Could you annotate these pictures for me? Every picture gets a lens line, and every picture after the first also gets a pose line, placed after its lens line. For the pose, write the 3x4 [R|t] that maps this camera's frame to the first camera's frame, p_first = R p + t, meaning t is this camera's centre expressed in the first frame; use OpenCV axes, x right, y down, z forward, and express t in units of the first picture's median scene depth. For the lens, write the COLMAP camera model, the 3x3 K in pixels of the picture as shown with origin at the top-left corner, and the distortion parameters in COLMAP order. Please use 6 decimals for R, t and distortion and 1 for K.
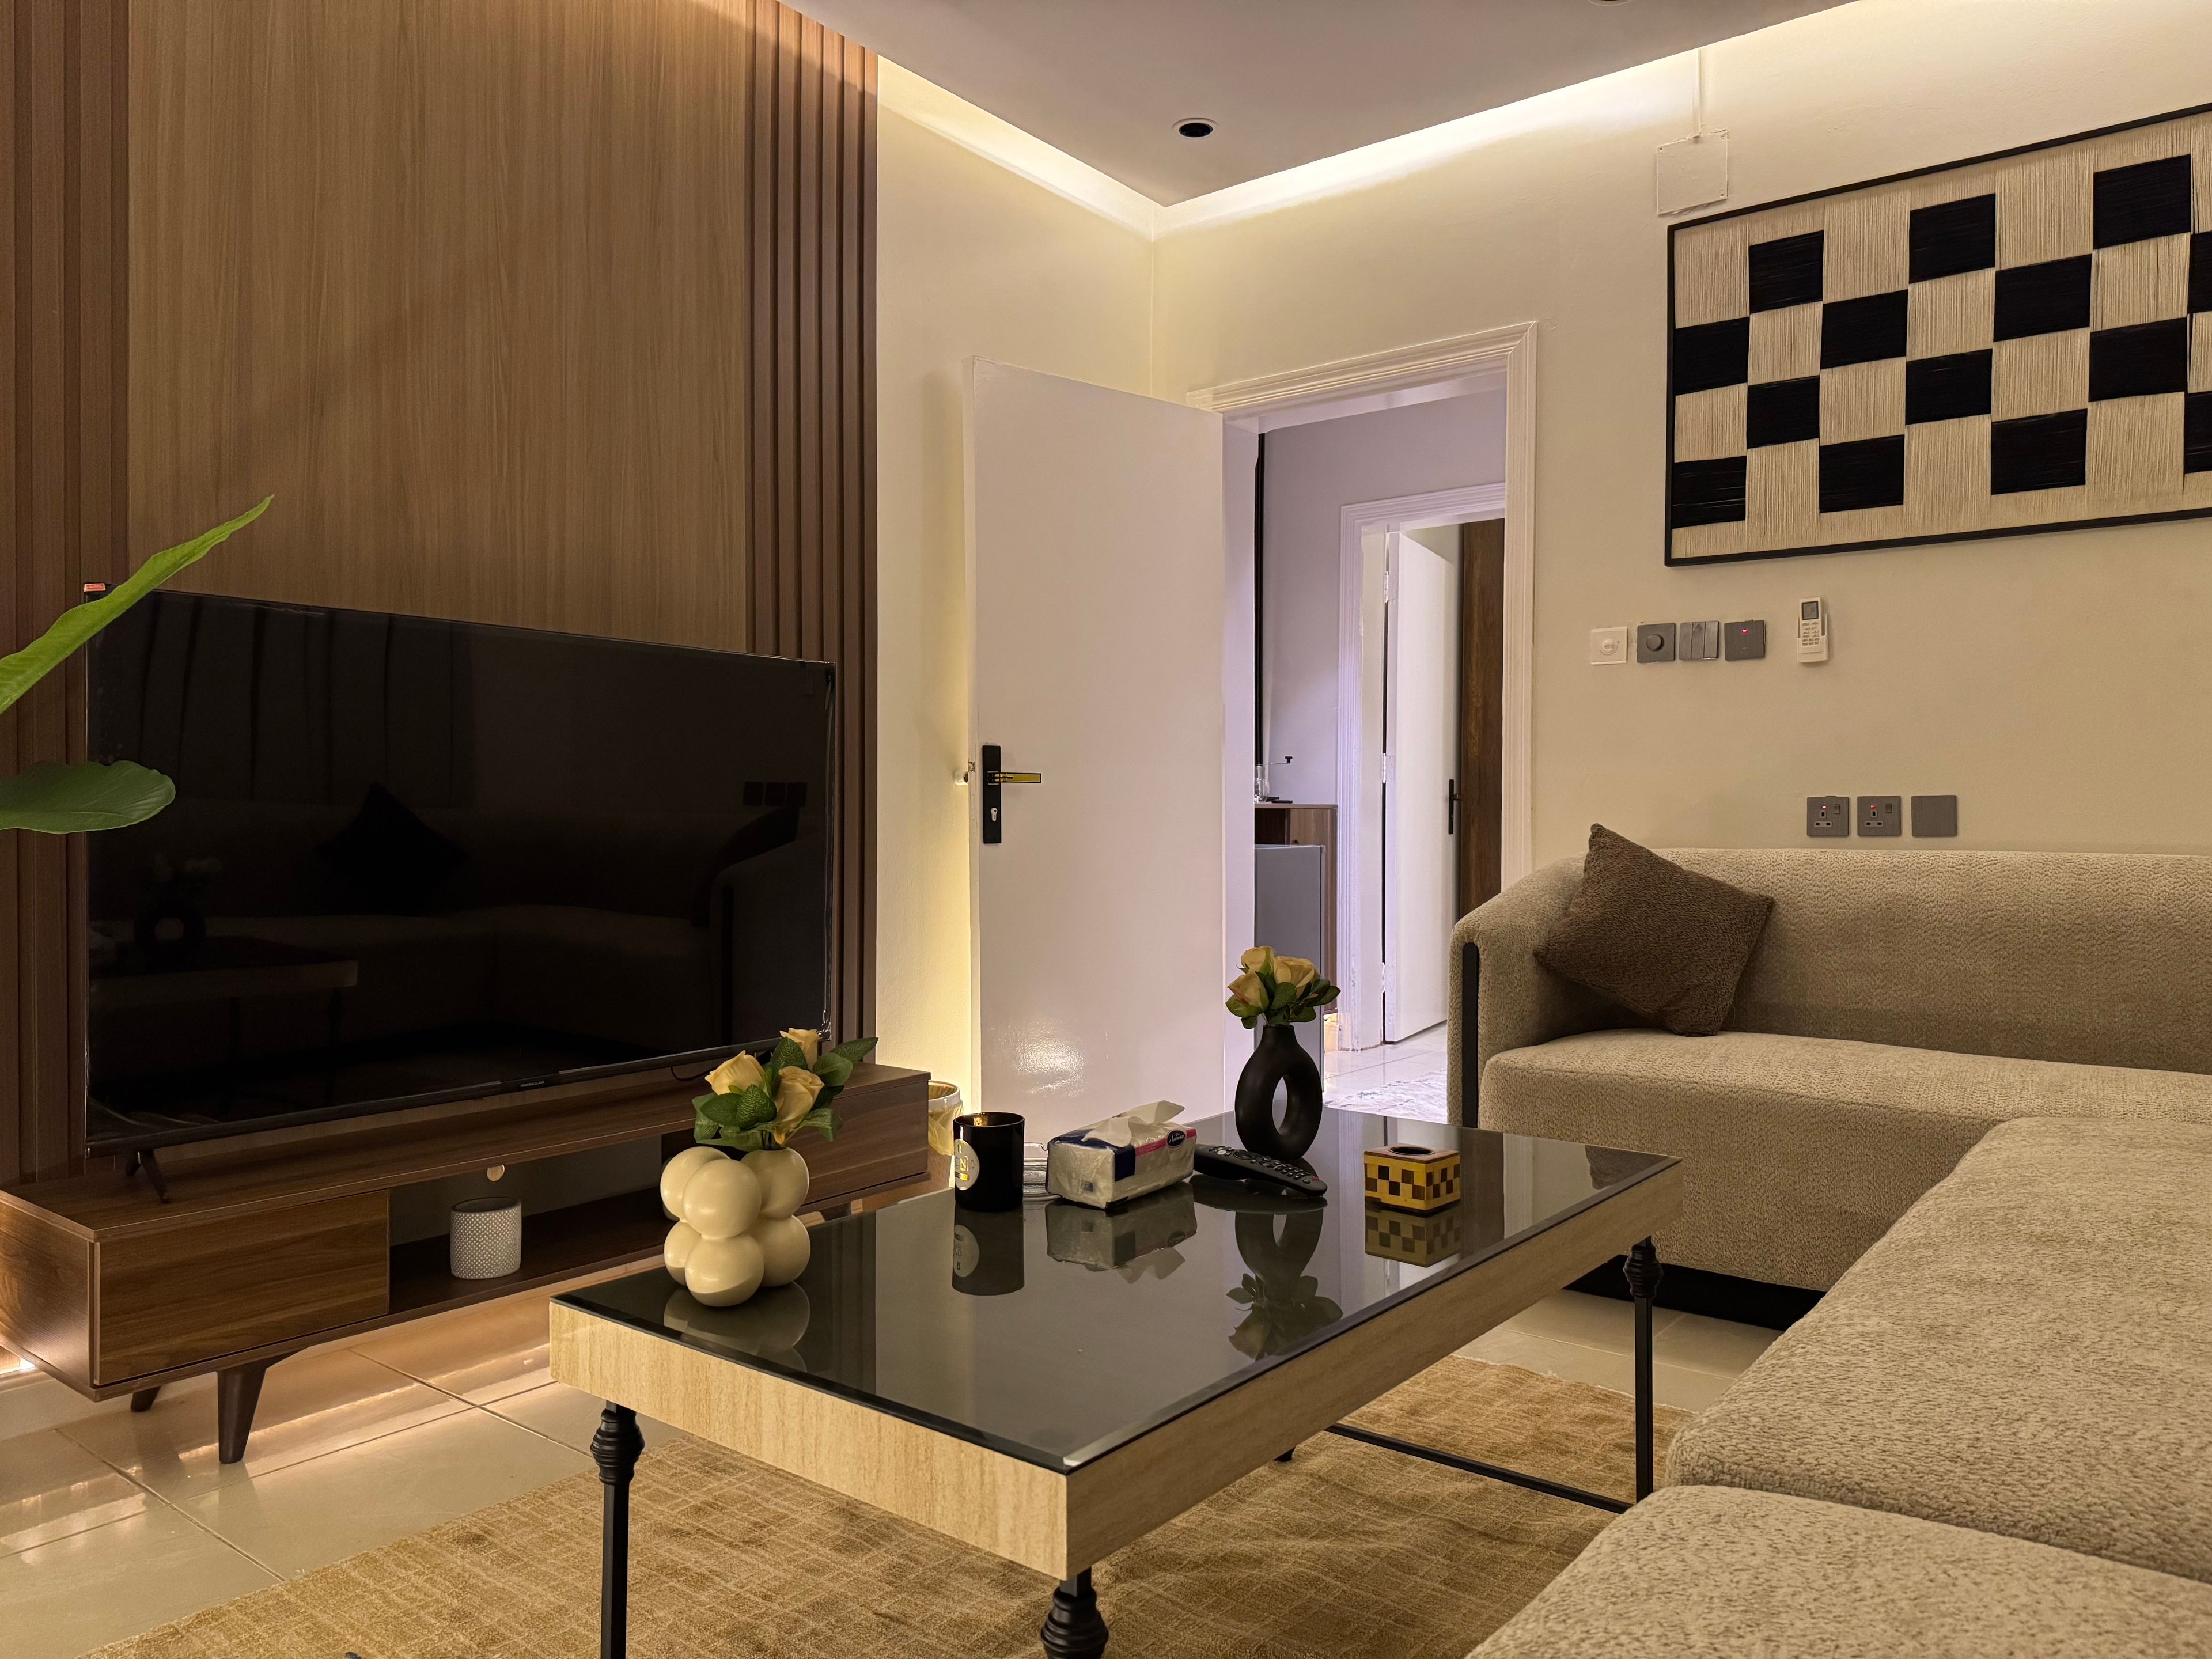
lens RADIAL K [[1535.5, 0, 1106.4], [0, 1535.5, 834.9], [0, 0, 1]] dist [-0.025833, -0.001773]
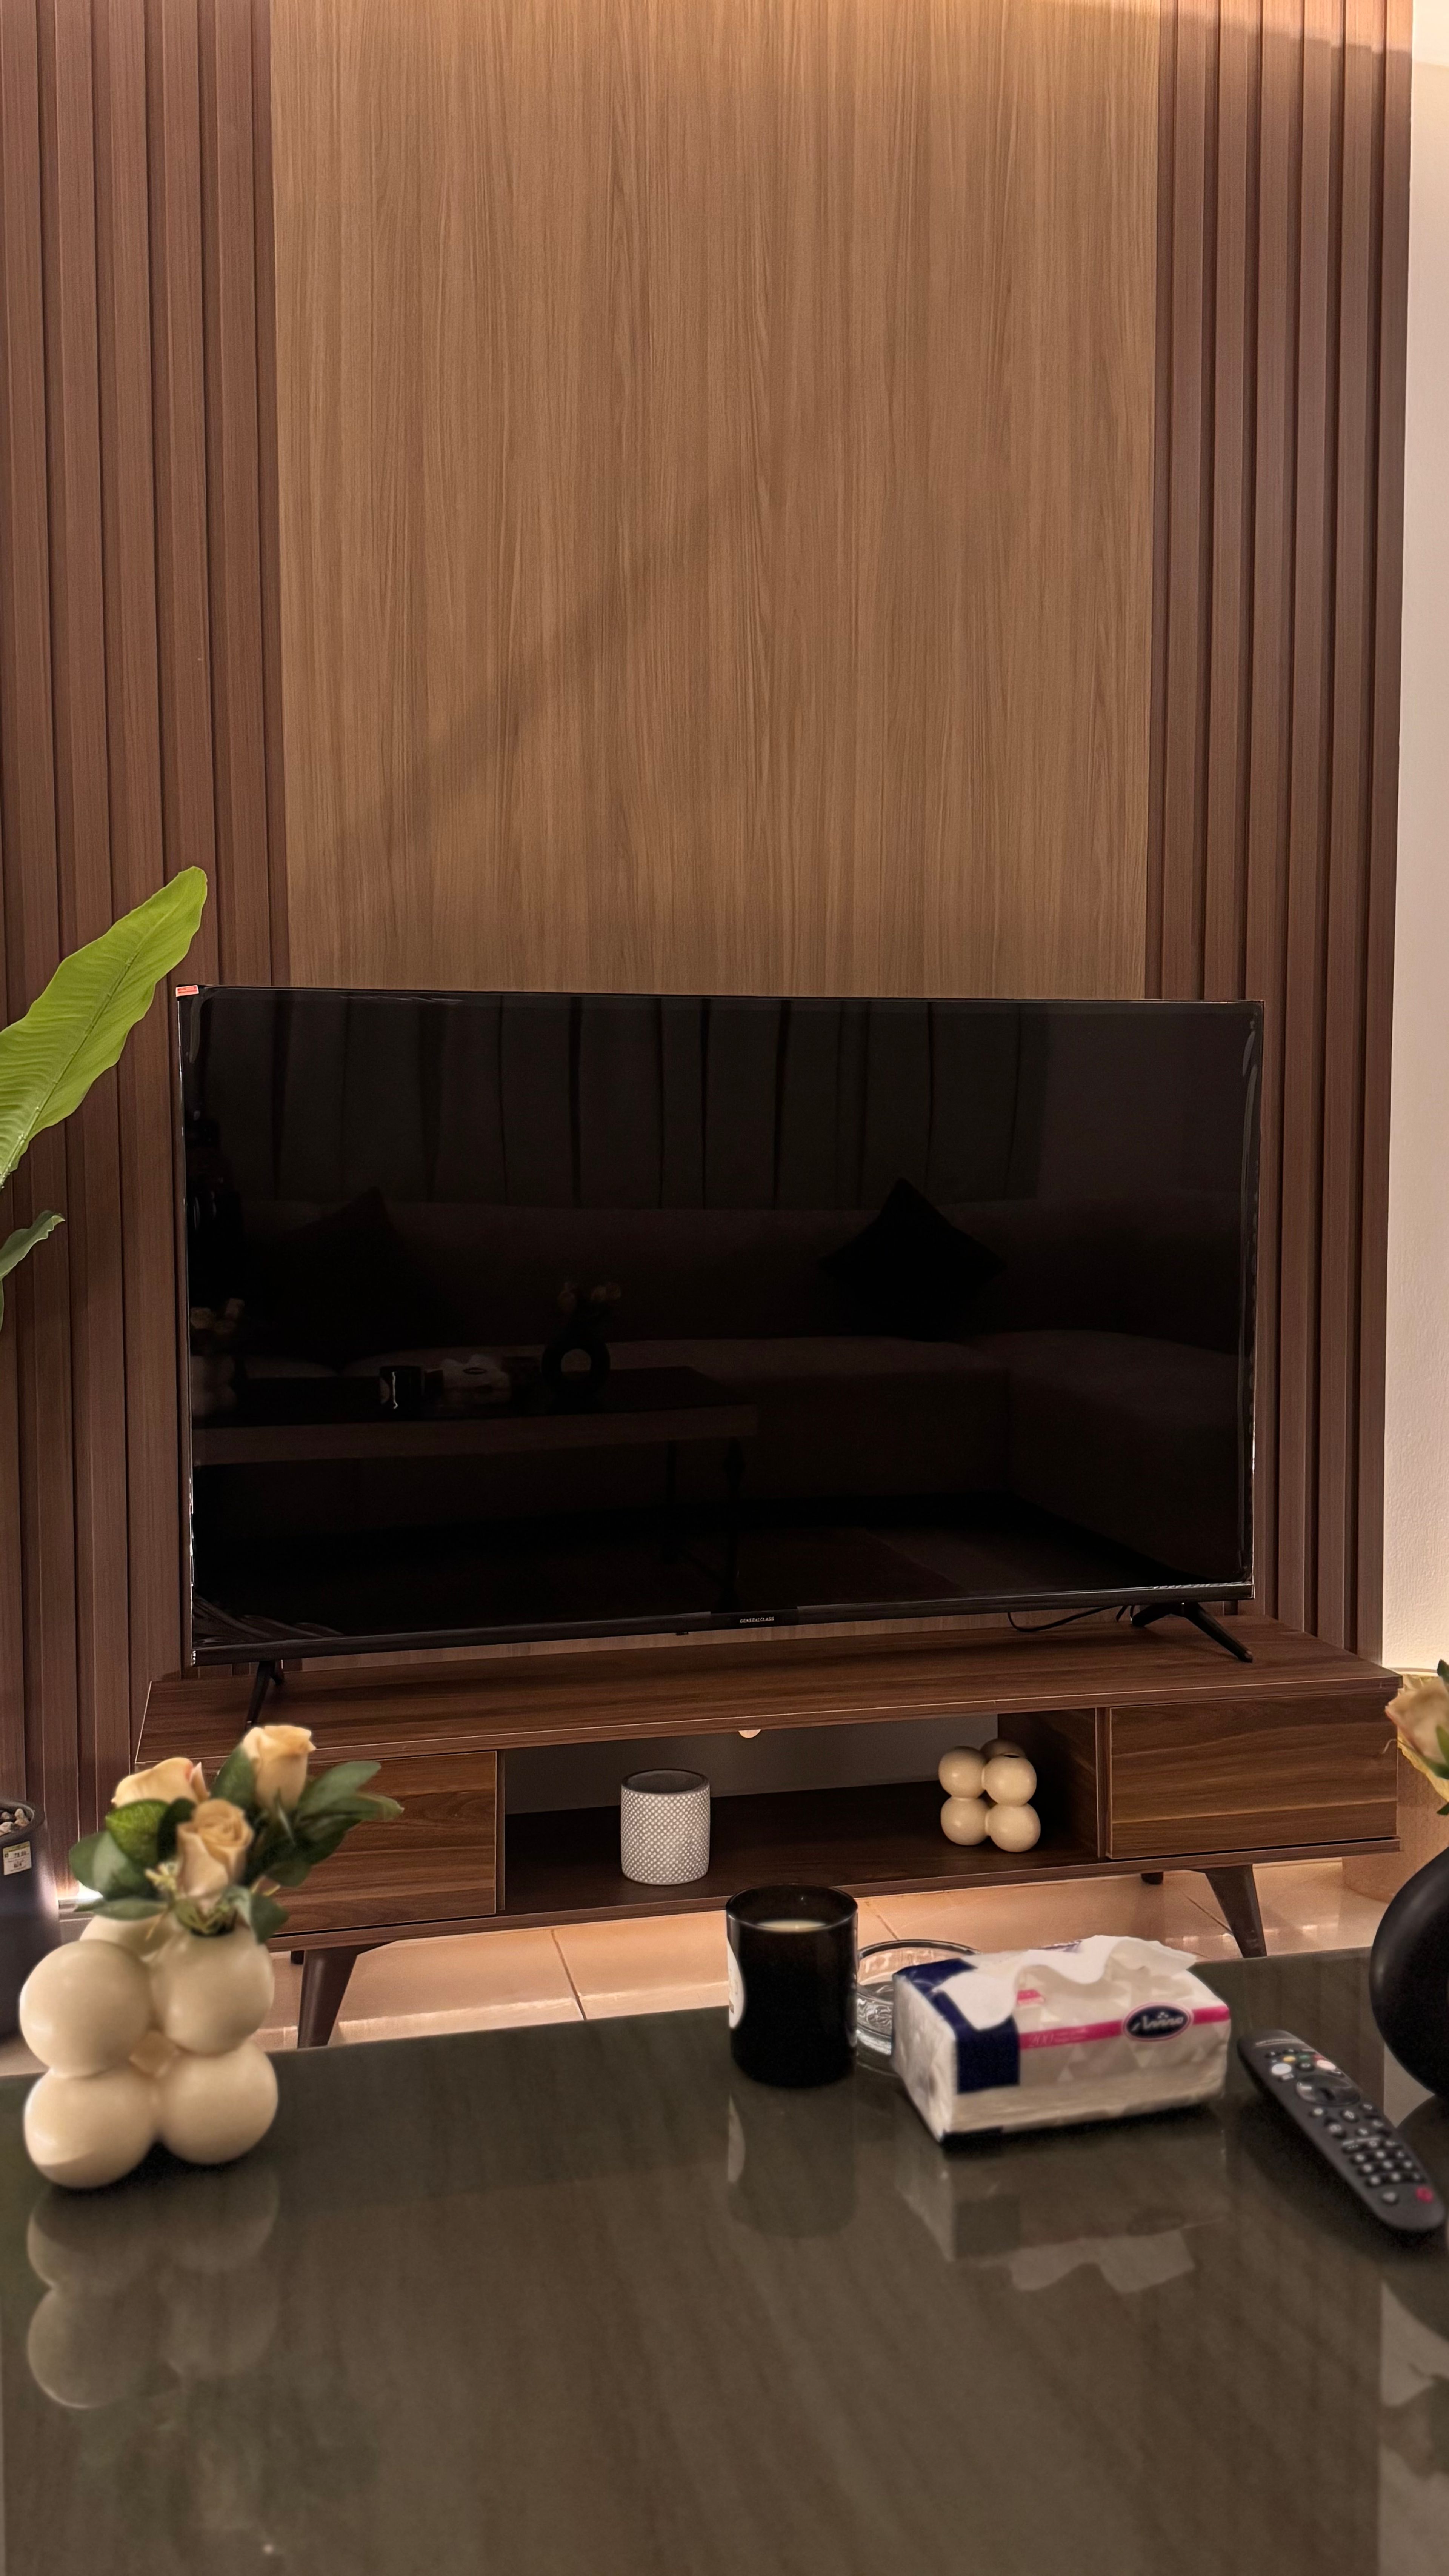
lens RADIAL K [[1961.7, 0, 725.4], [0, 1961.7, 1285.8], [0, 0, 1]] dist [0.084021, -0.154578]
pose [[0.765764, 0.027868, -0.642518, 0.209333], [0.001268, 0.998993, 0.044842, -0.038702], [0.643121, -0.035153, 0.764957, 0.275829]]
